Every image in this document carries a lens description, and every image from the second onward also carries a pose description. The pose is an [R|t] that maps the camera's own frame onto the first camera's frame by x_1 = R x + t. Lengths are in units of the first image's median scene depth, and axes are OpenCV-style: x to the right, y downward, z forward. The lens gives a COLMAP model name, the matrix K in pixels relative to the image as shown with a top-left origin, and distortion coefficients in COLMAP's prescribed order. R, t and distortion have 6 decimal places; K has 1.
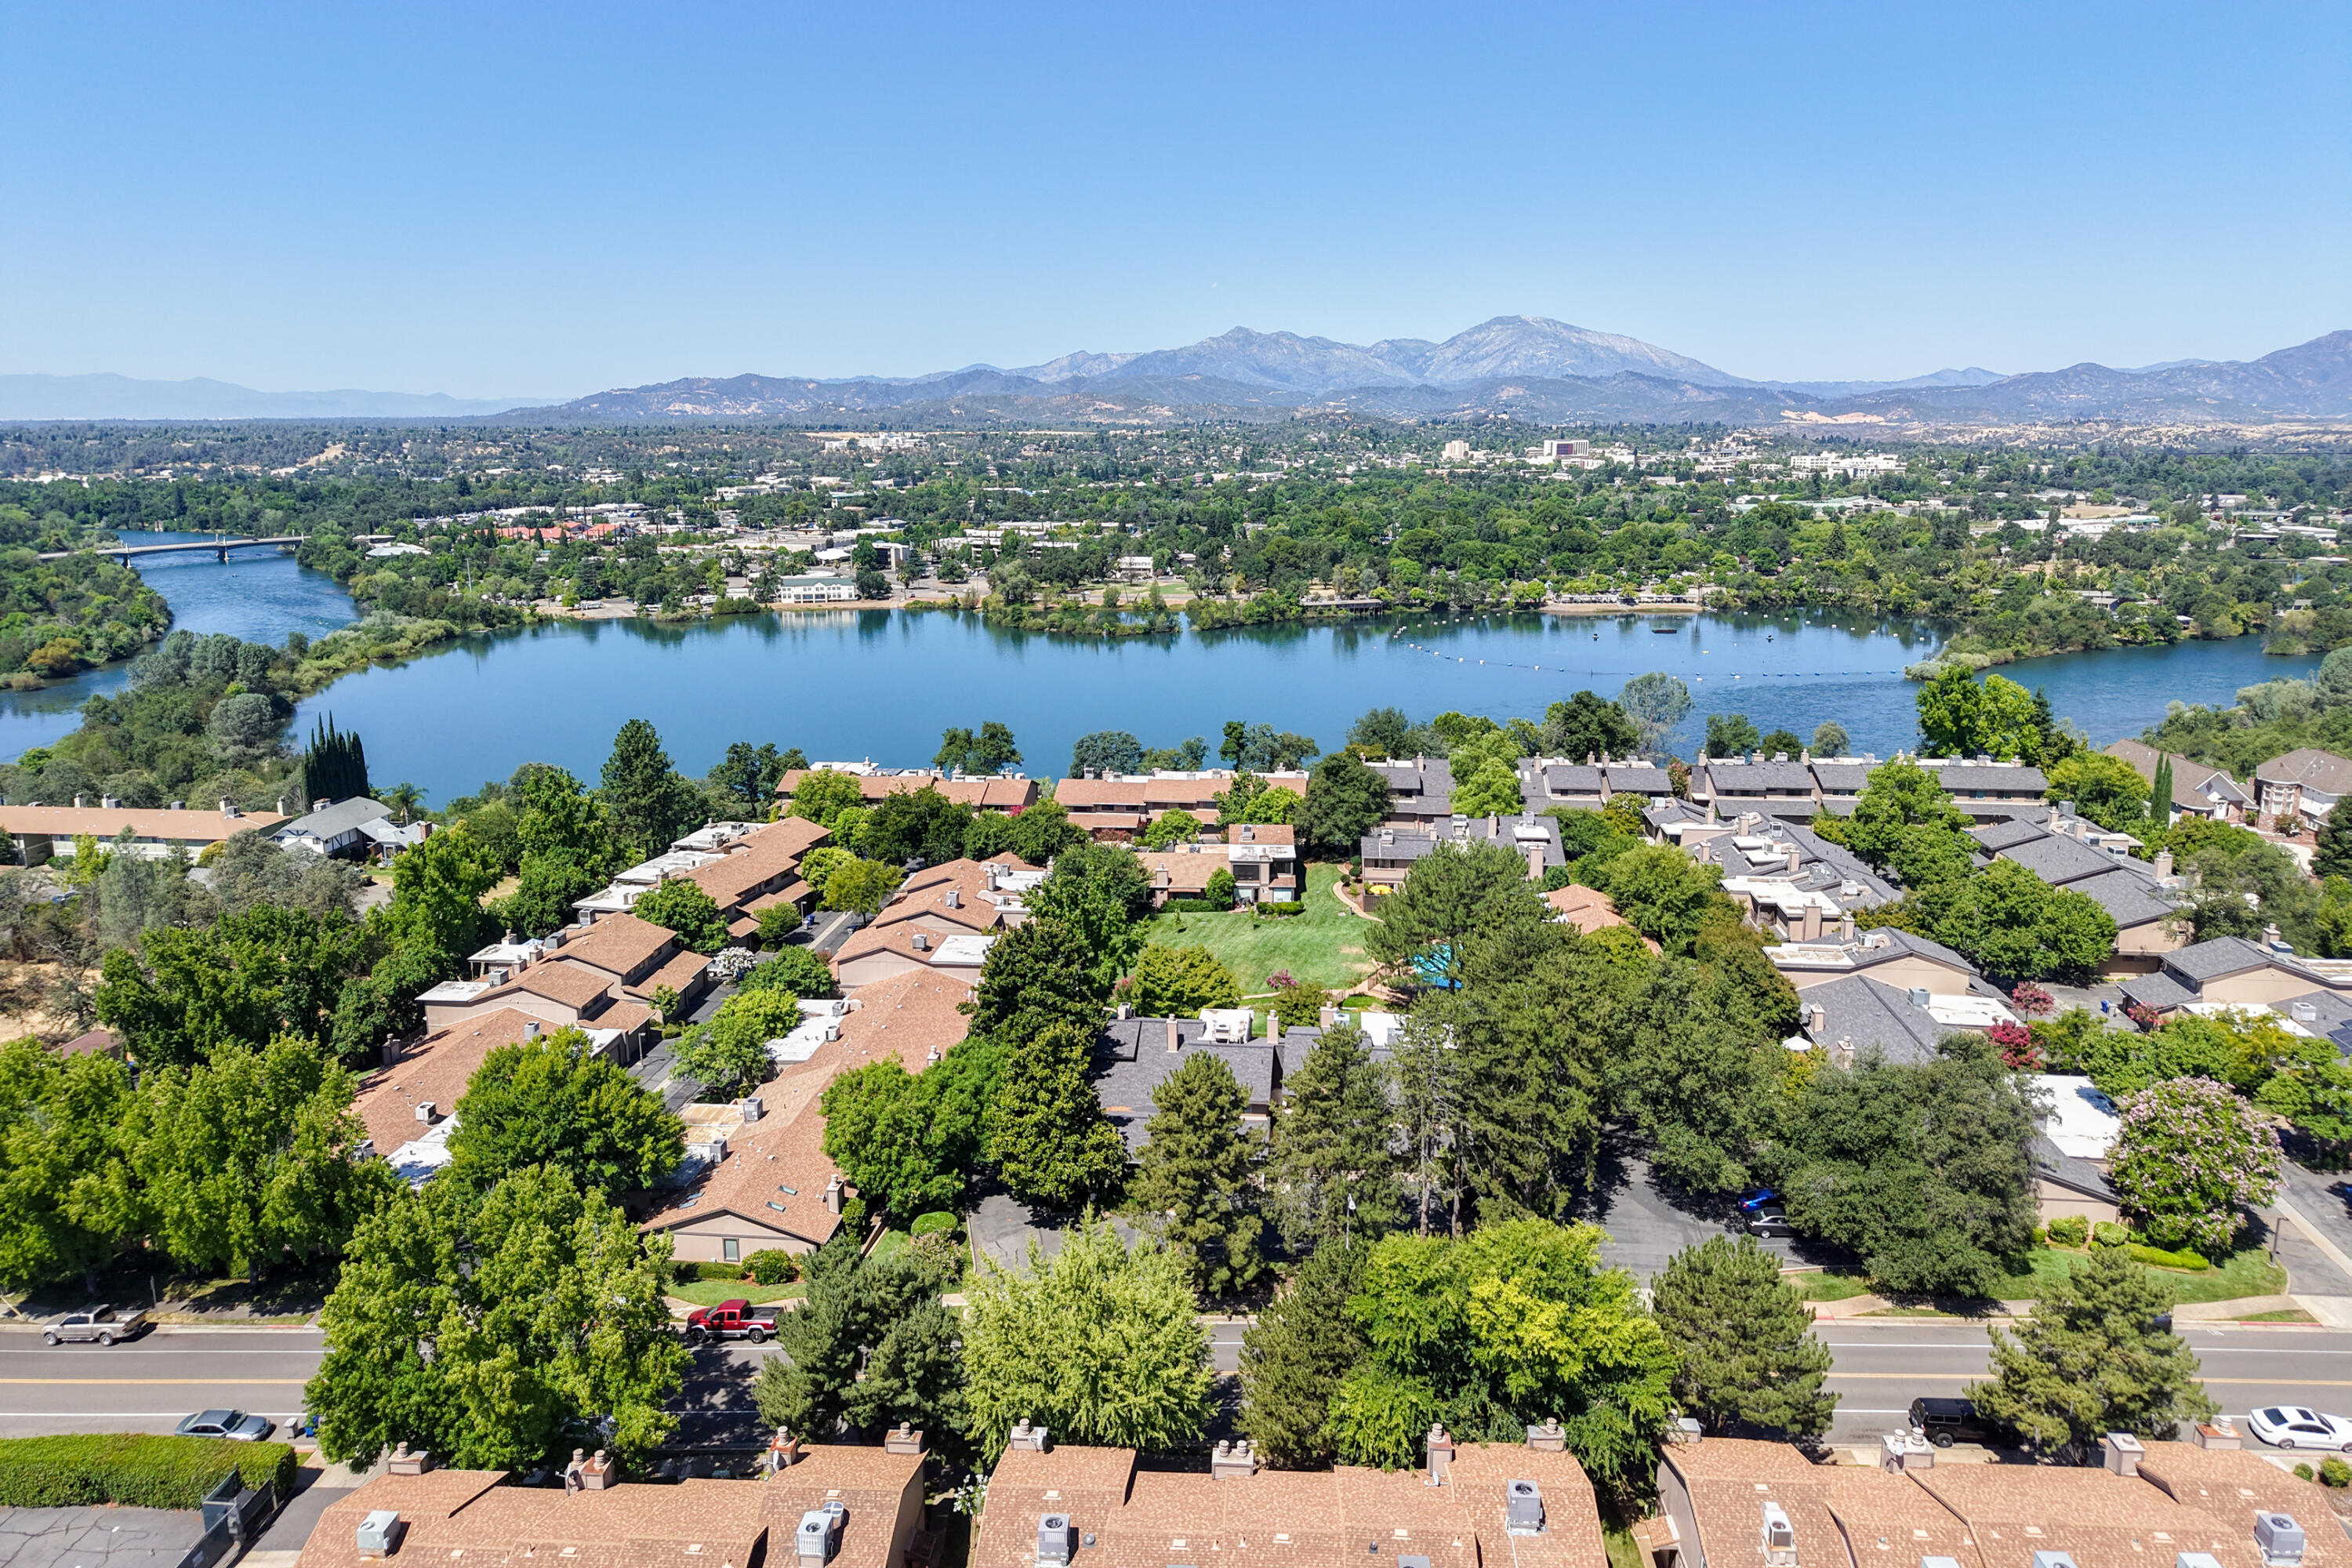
lens RADIAL K [[1537.5, 0, 1178.2], [0, 1537.5, 859.8], [0, 0, 1]] dist [0.050717, -0.062087]
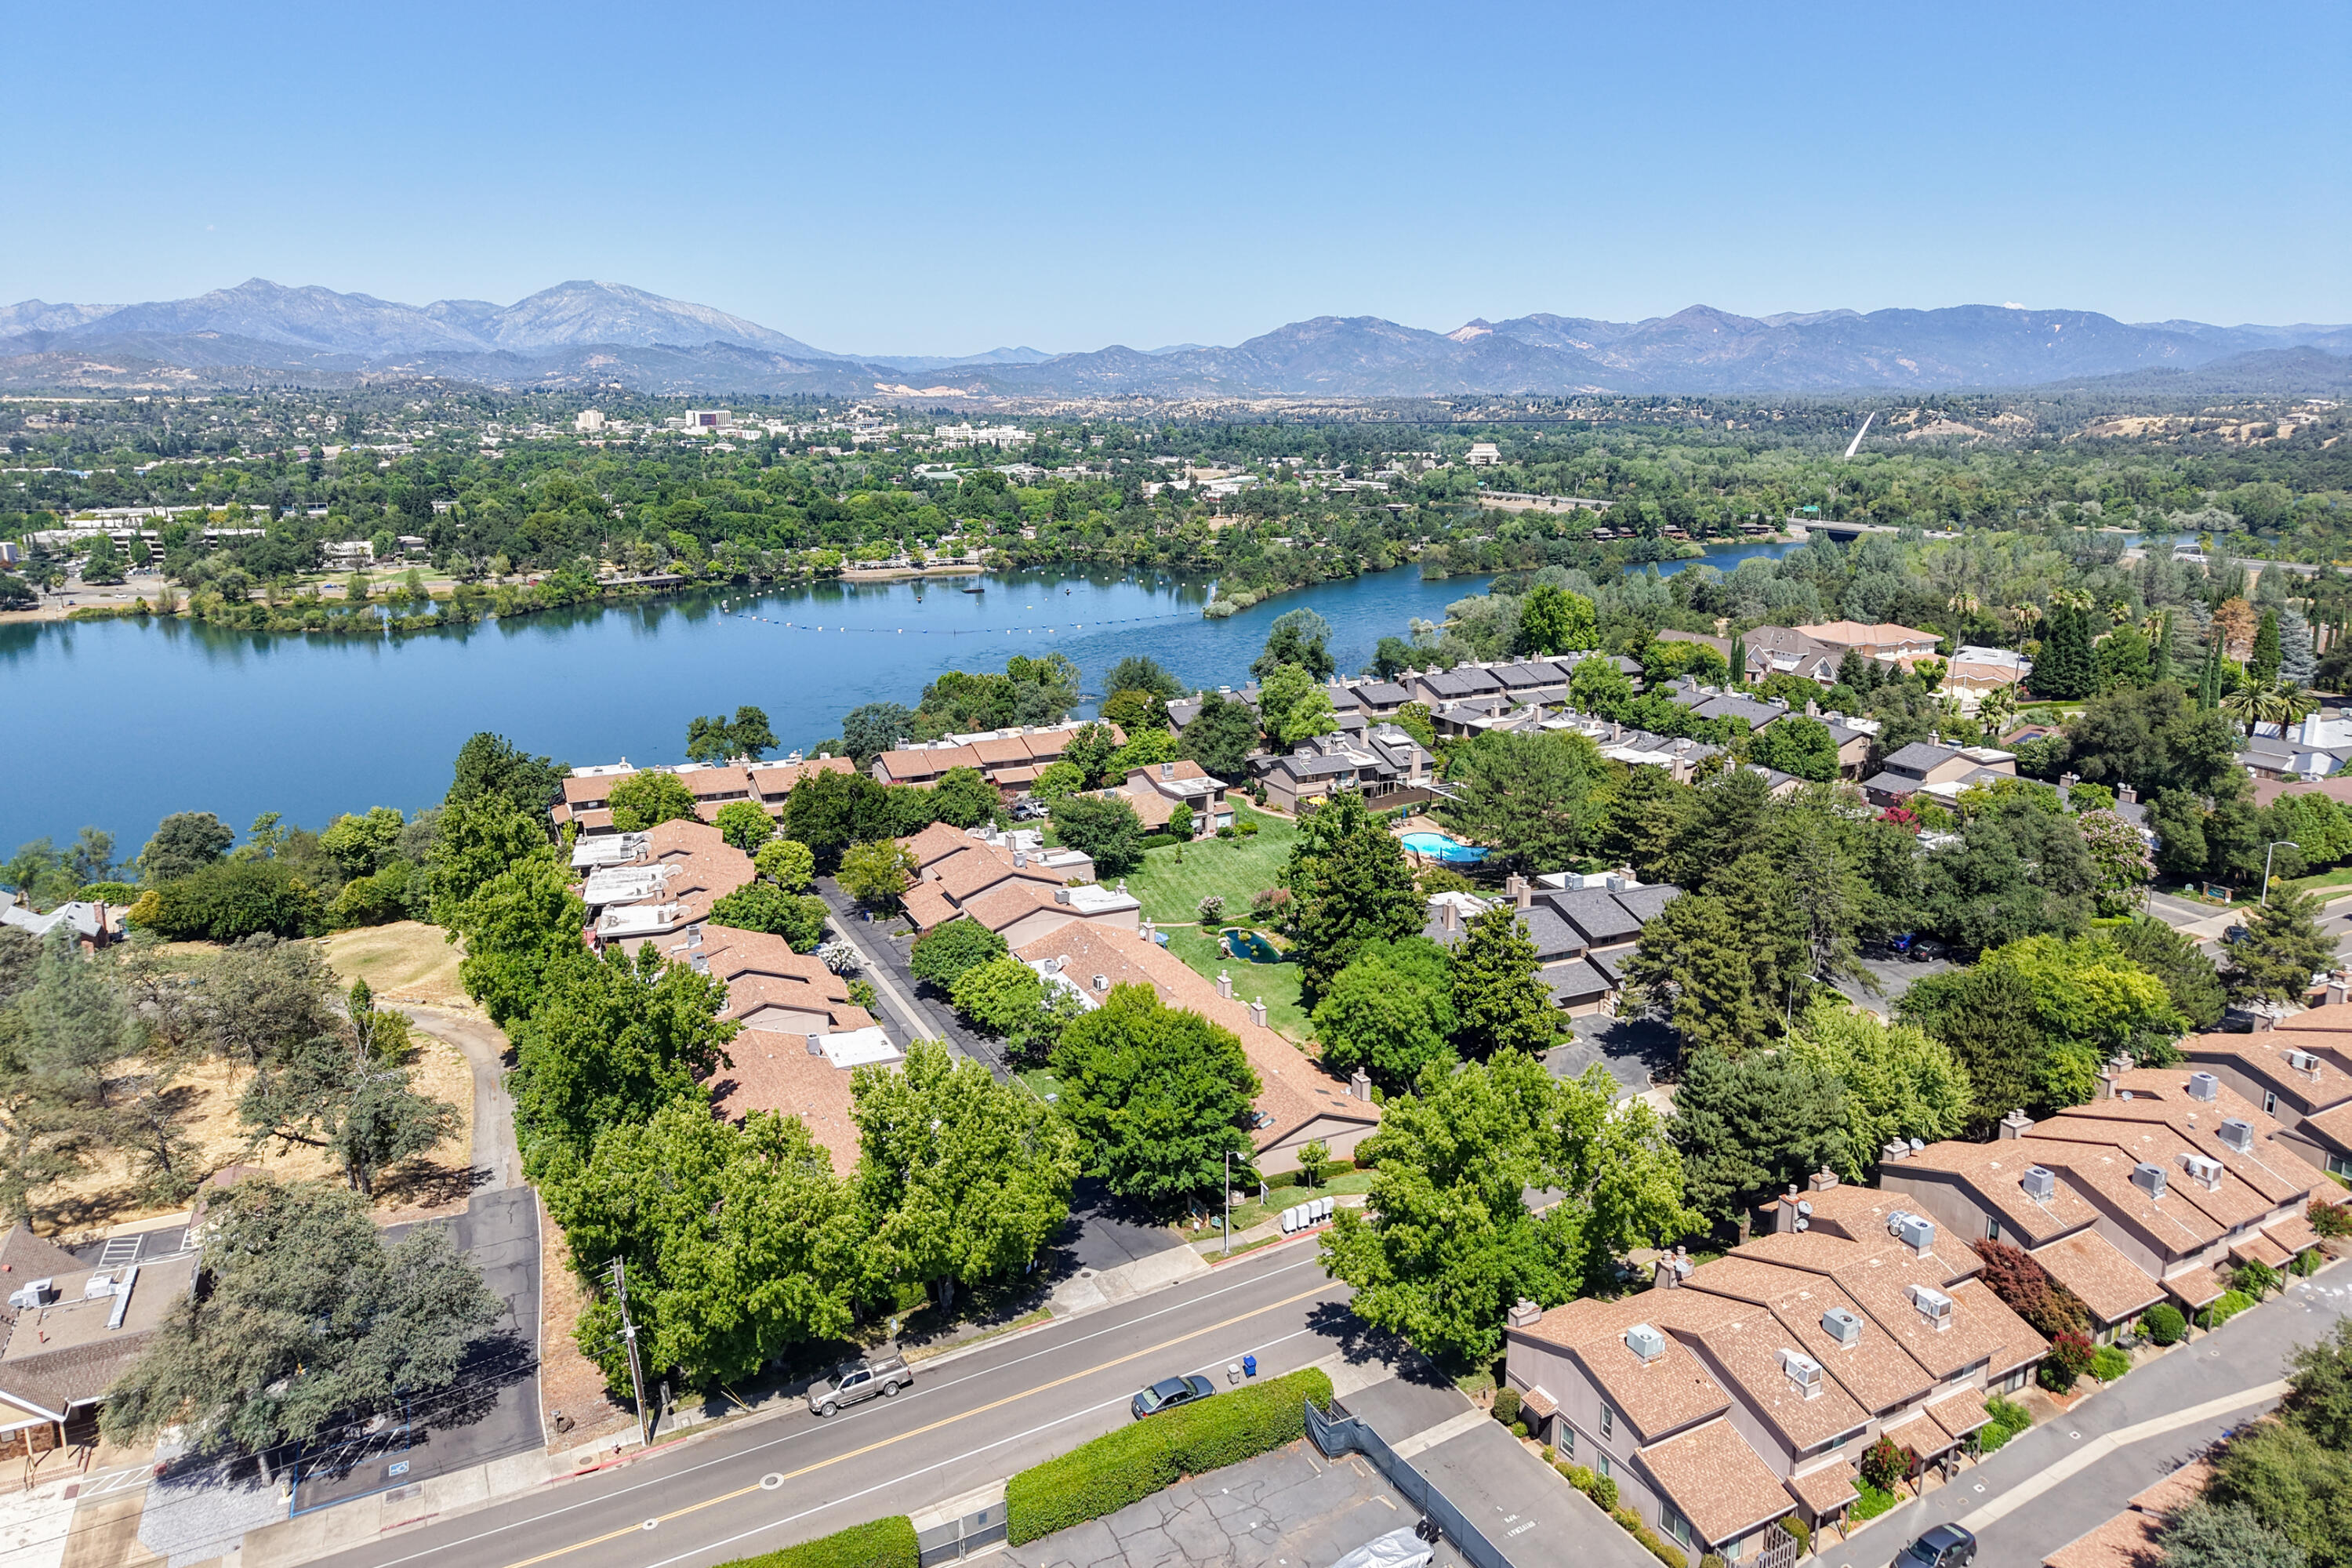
lens RADIAL K [[1602.8, 0, 1176.0], [0, 1602.8, 784.0], [0, 0, 1]] dist [-0.003584, -0.000370]
pose [[0.840119, -0.121363, 0.528651, -0.123943], [0.140368, 0.990090, 0.004228, -0.002637], [-0.523925, 0.070653, 0.848829, 0.011482]]
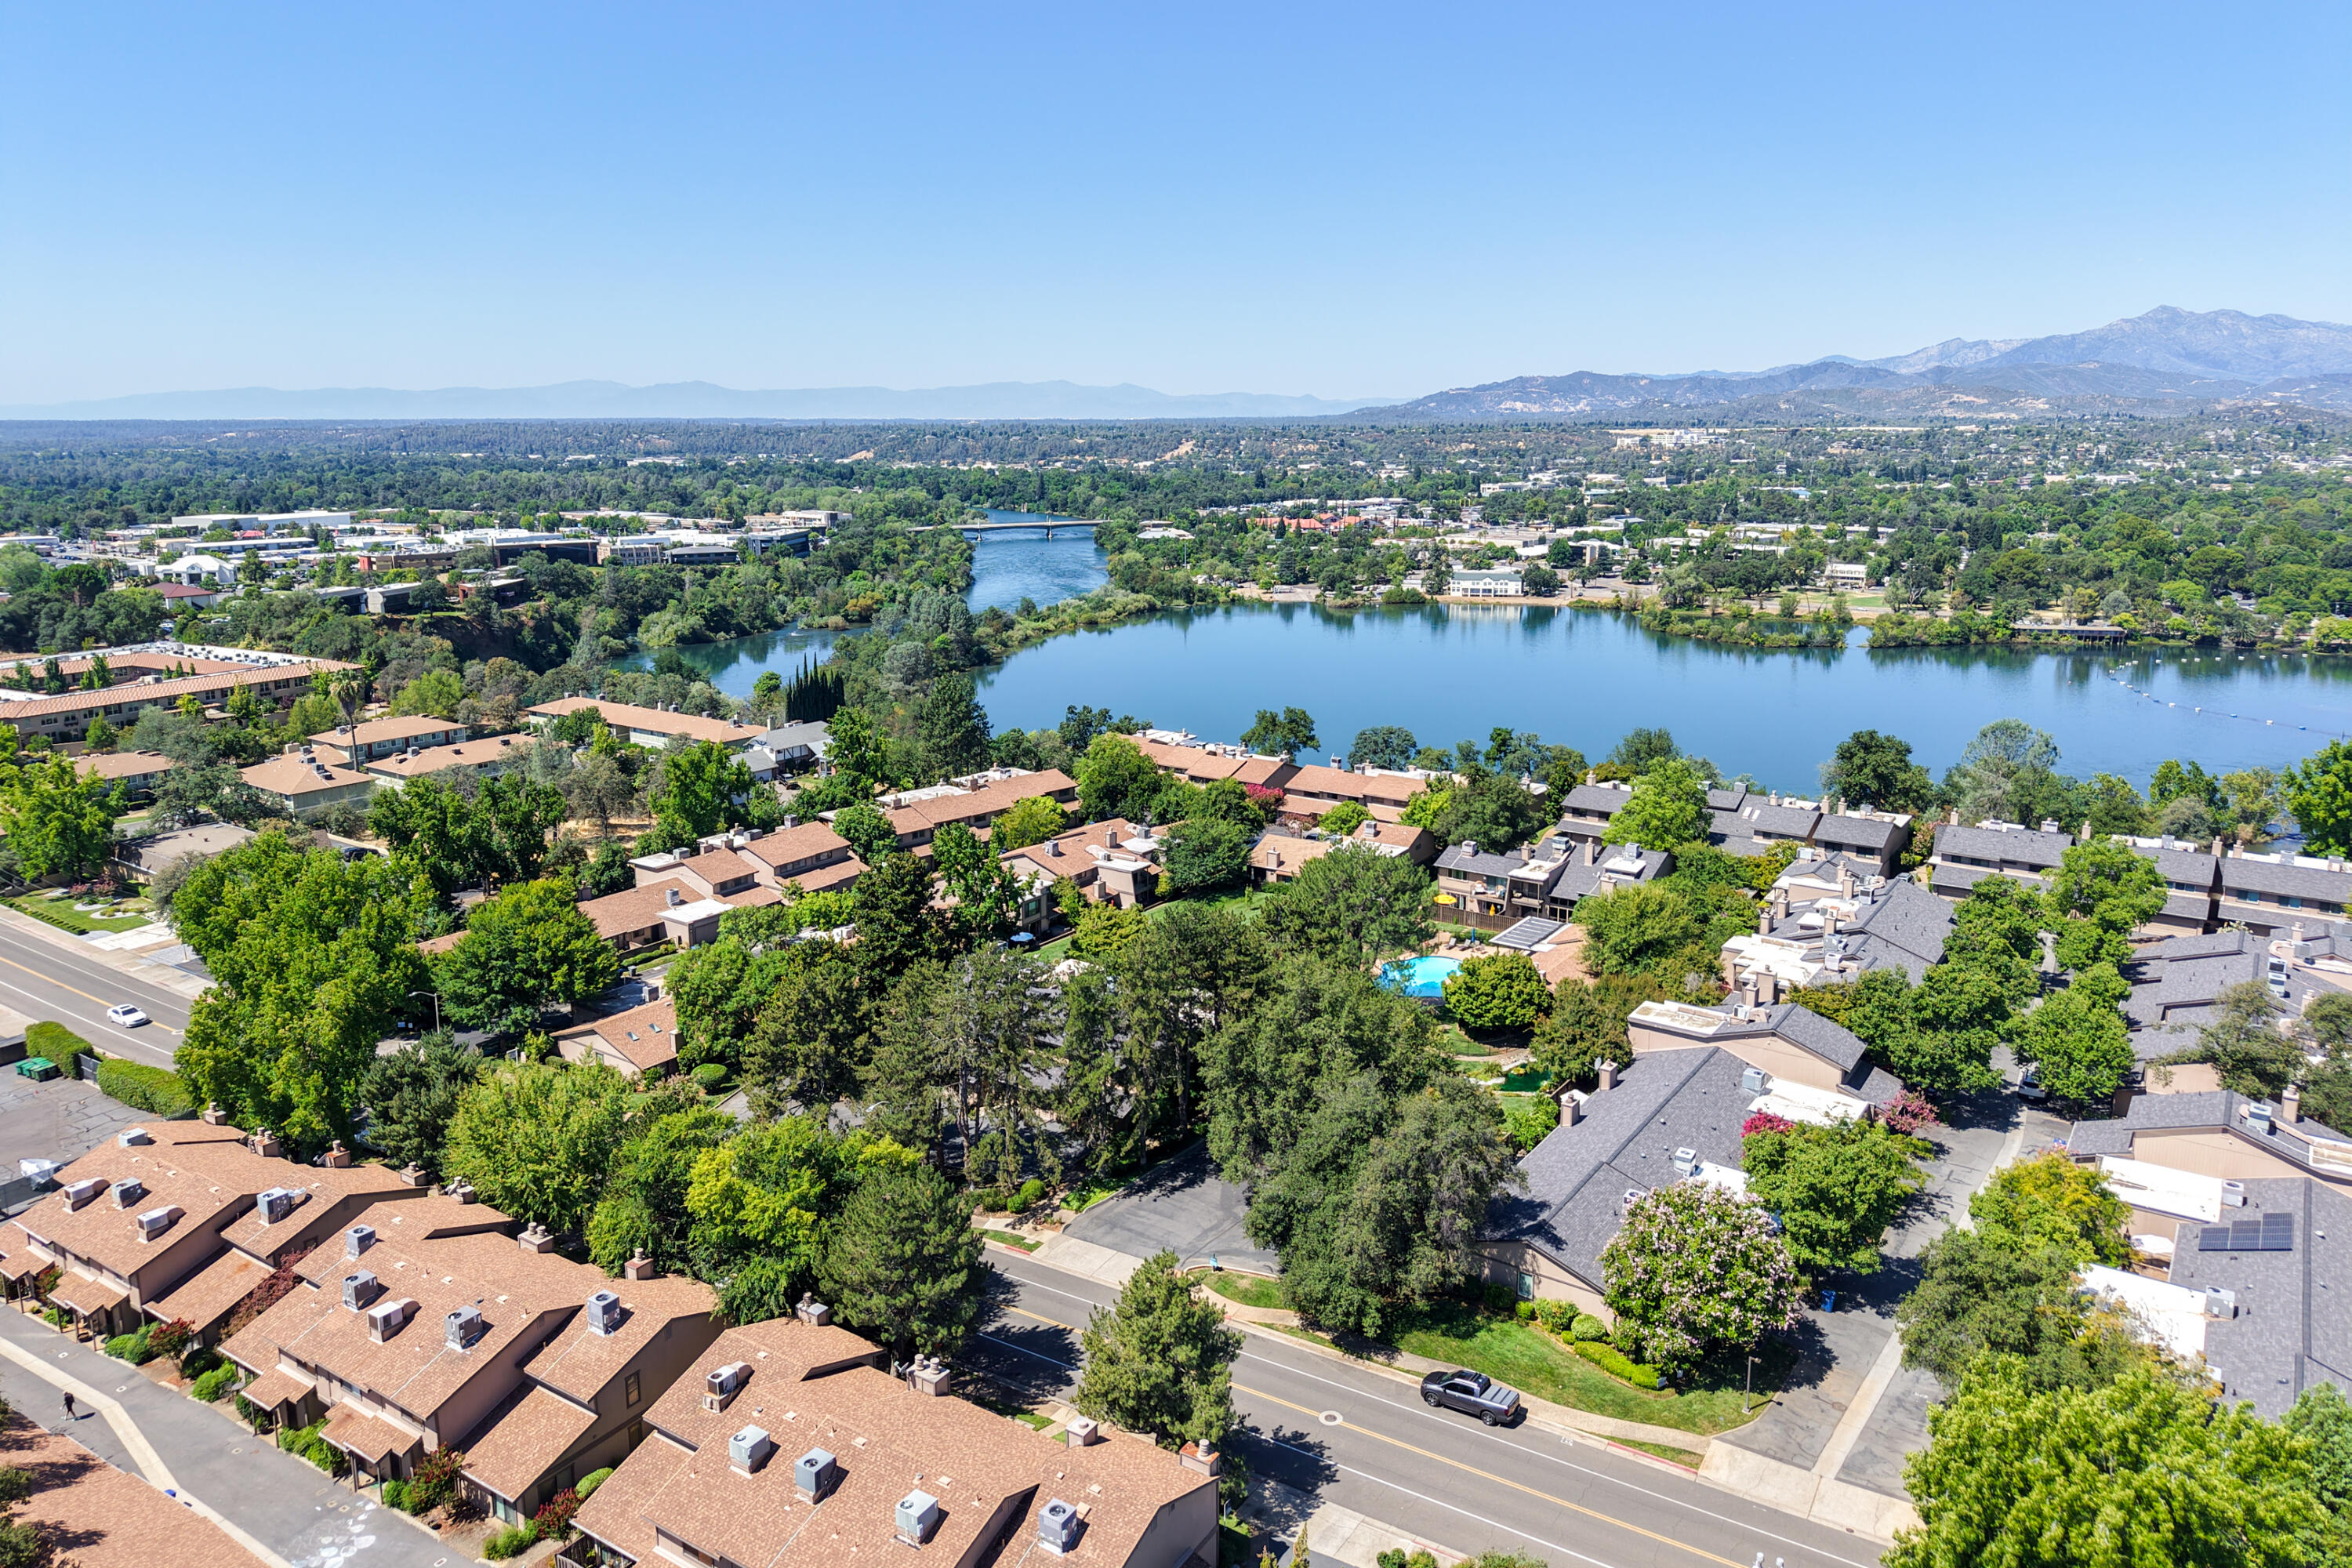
lens RADIAL K [[1572.1, 0, 1176.0], [0, 1572.1, 784.0], [0, 0, 1]] dist [0.036522, -0.049402]
pose [[0.863081, 0.112629, -0.492348, 0.100322], [-0.136027, 0.990634, -0.011836, -0.003859], [0.486404, 0.077188, 0.870318, 0.006359]]
